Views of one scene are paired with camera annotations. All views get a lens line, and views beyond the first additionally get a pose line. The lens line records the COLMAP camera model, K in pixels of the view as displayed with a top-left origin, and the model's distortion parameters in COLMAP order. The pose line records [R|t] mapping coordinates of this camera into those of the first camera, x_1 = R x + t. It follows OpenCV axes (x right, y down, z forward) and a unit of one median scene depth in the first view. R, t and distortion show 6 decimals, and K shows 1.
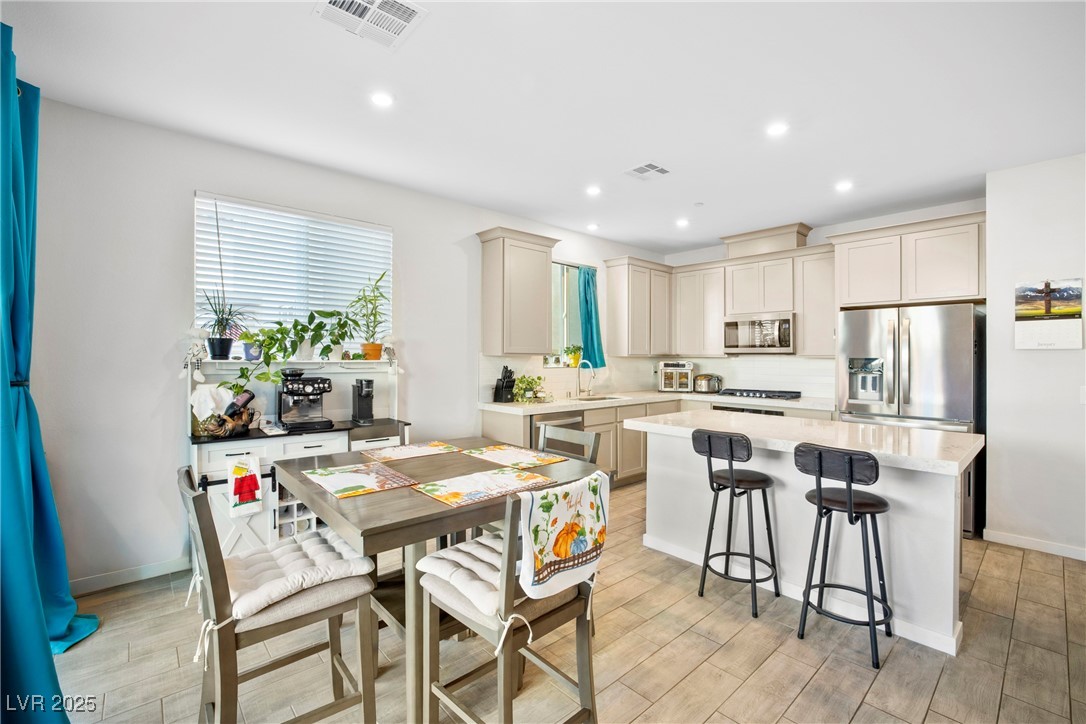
lens RADIAL K [[468.2, 0, 538.9], [0, 468.2, 358.3], [0, 0, 1]] dist [-0.037262, 0.000108]
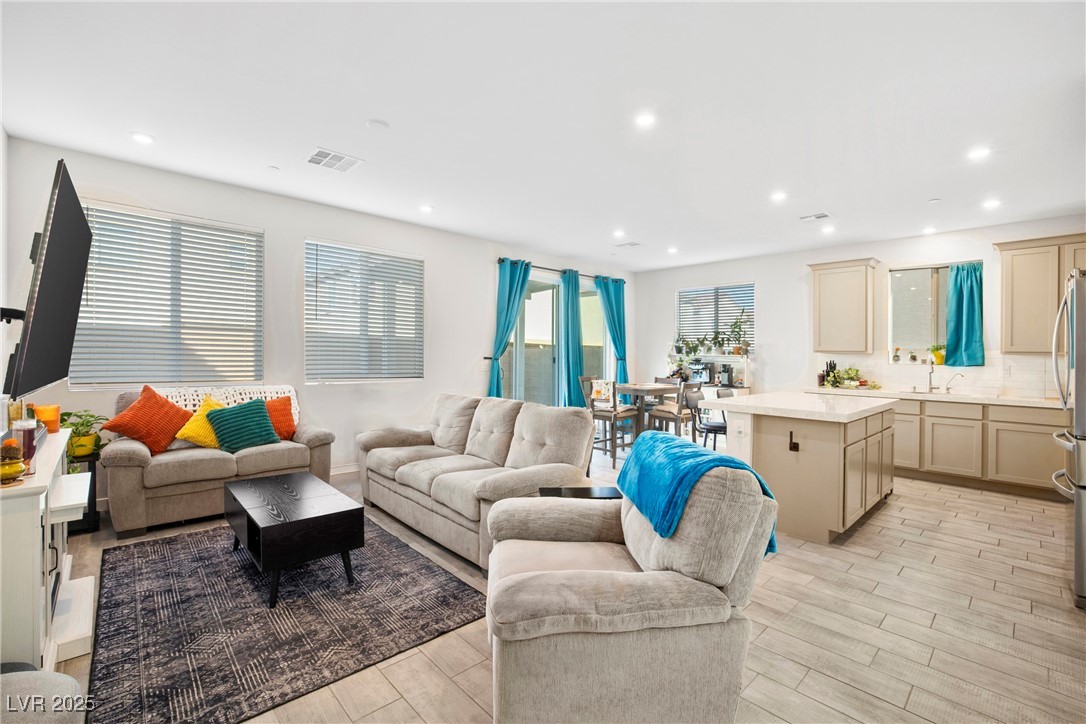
lens RADIAL K [[468.2, 0, 538.9], [0, 468.2, 358.3], [0, 0, 1]] dist [-0.037262, 0.000108]
pose [[0.021711, 0.000018, -0.999764, 1.221579], [-0.024400, 0.999702, -0.000512, 0.030808], [0.999467, 0.024405, 0.021705, 0.109555]]
